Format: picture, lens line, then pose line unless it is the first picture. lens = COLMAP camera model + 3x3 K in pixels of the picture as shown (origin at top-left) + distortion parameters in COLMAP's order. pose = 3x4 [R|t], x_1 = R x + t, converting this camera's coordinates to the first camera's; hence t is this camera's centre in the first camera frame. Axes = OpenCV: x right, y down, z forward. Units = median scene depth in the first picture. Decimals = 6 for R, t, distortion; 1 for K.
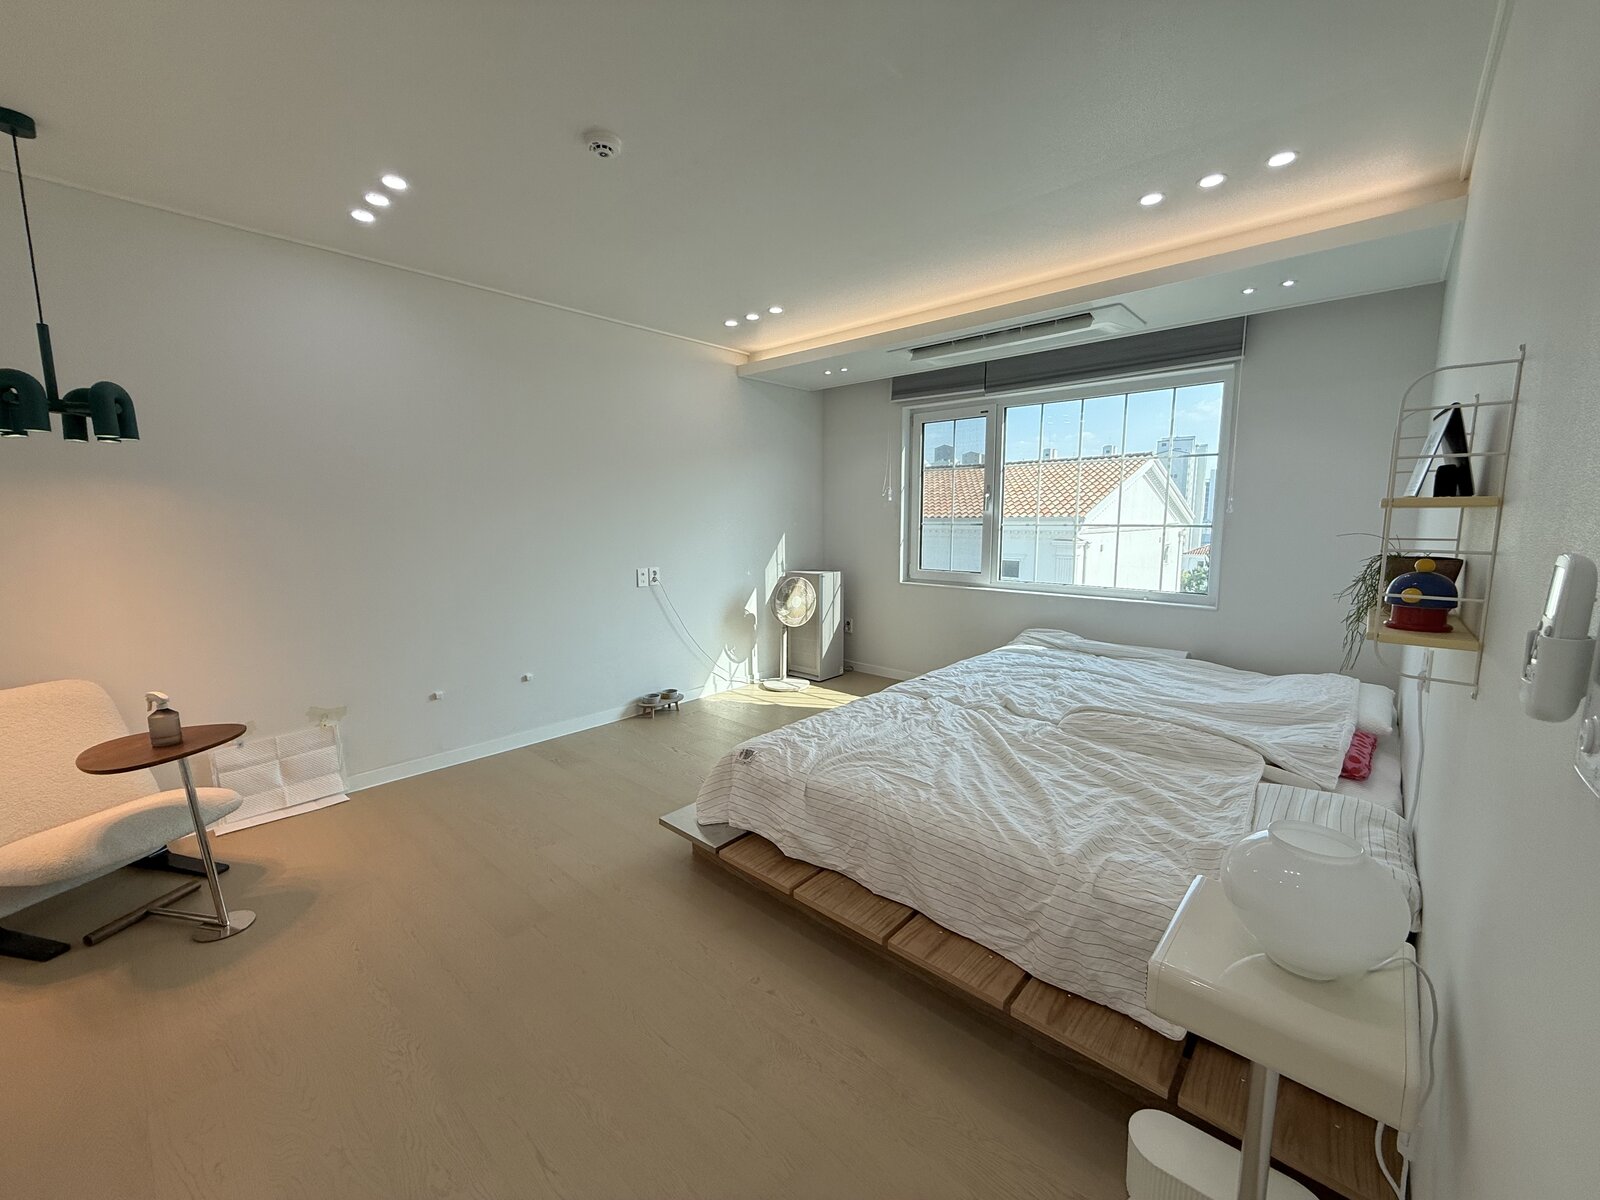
lens RADIAL K [[639.9, 0, 798.5], [0, 639.9, 602.6], [0, 0, 1]] dist [0.003742, 0.000116]
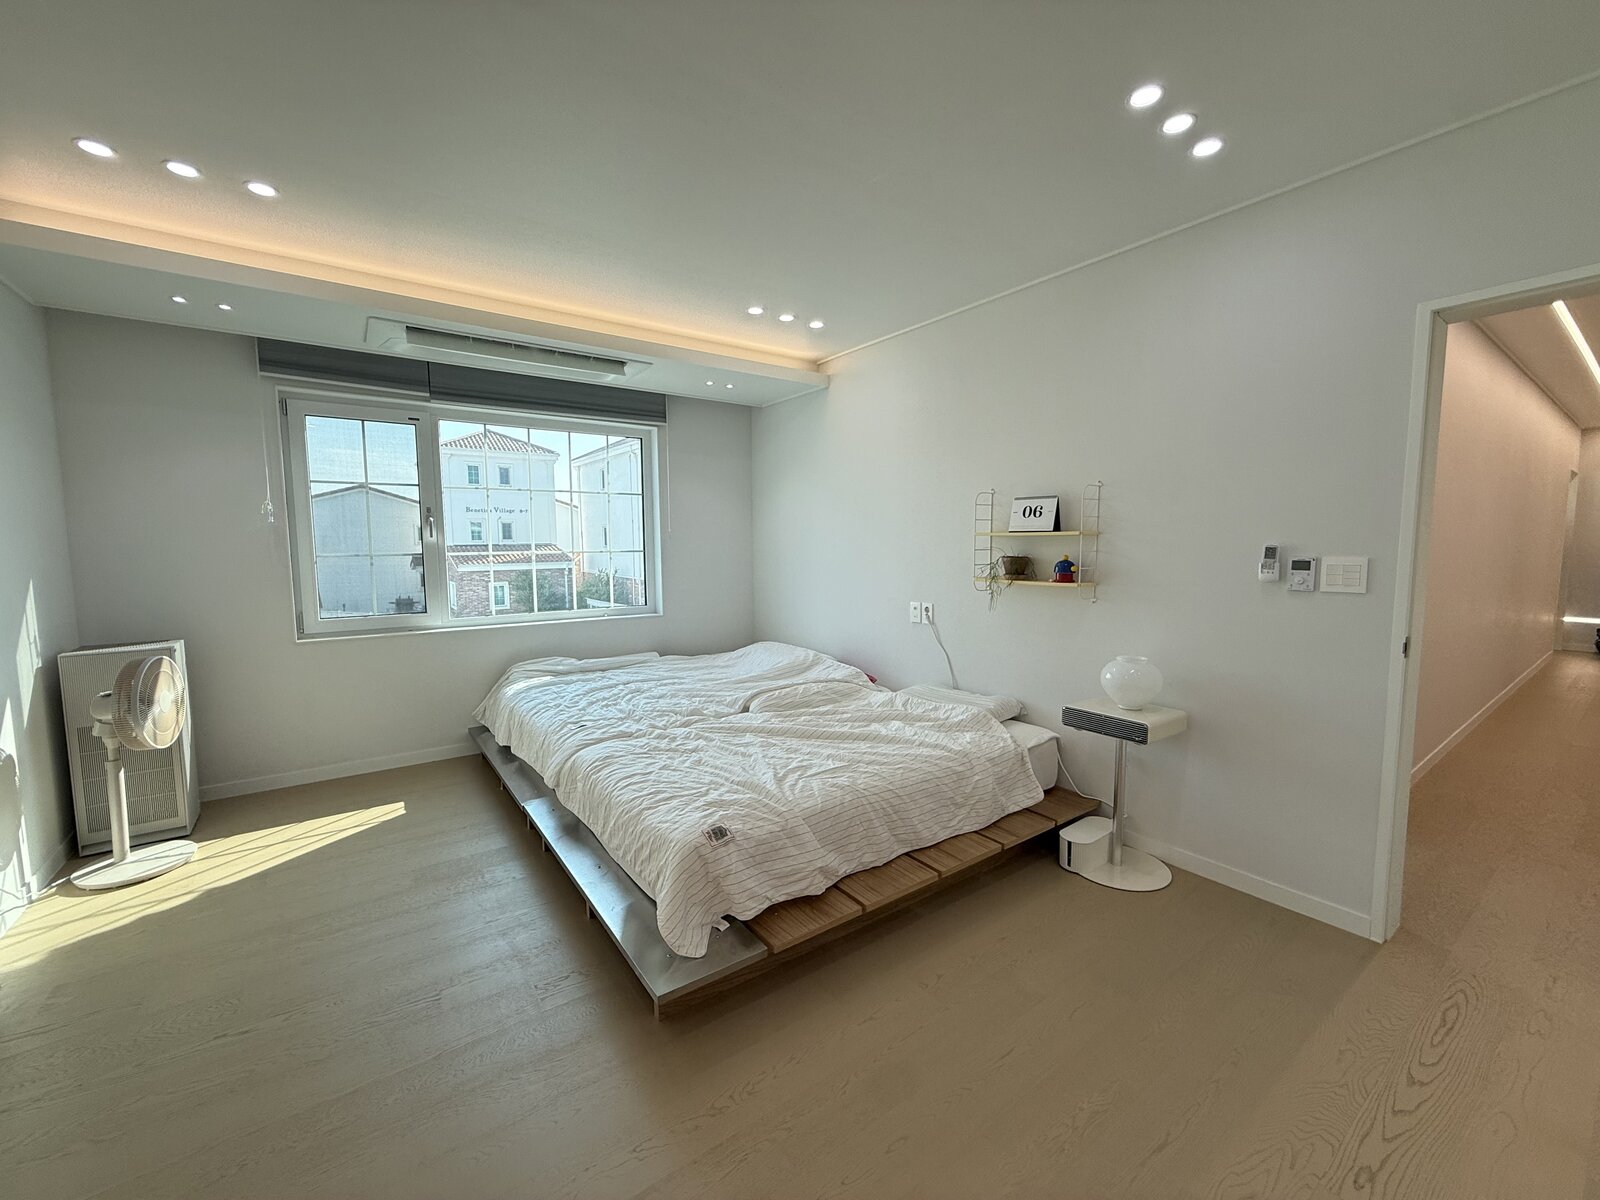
lens RADIAL K [[639.9, 0, 791.5], [0, 639.9, 604.7], [0, 0, 1]] dist [0.003742, 0.000116]
pose [[0.211029, -0.092649, 0.973079, -0.617063], [0.138663, 0.988268, 0.064023, -0.064829], [-0.967595, 0.121419, 0.221400, 0.525658]]
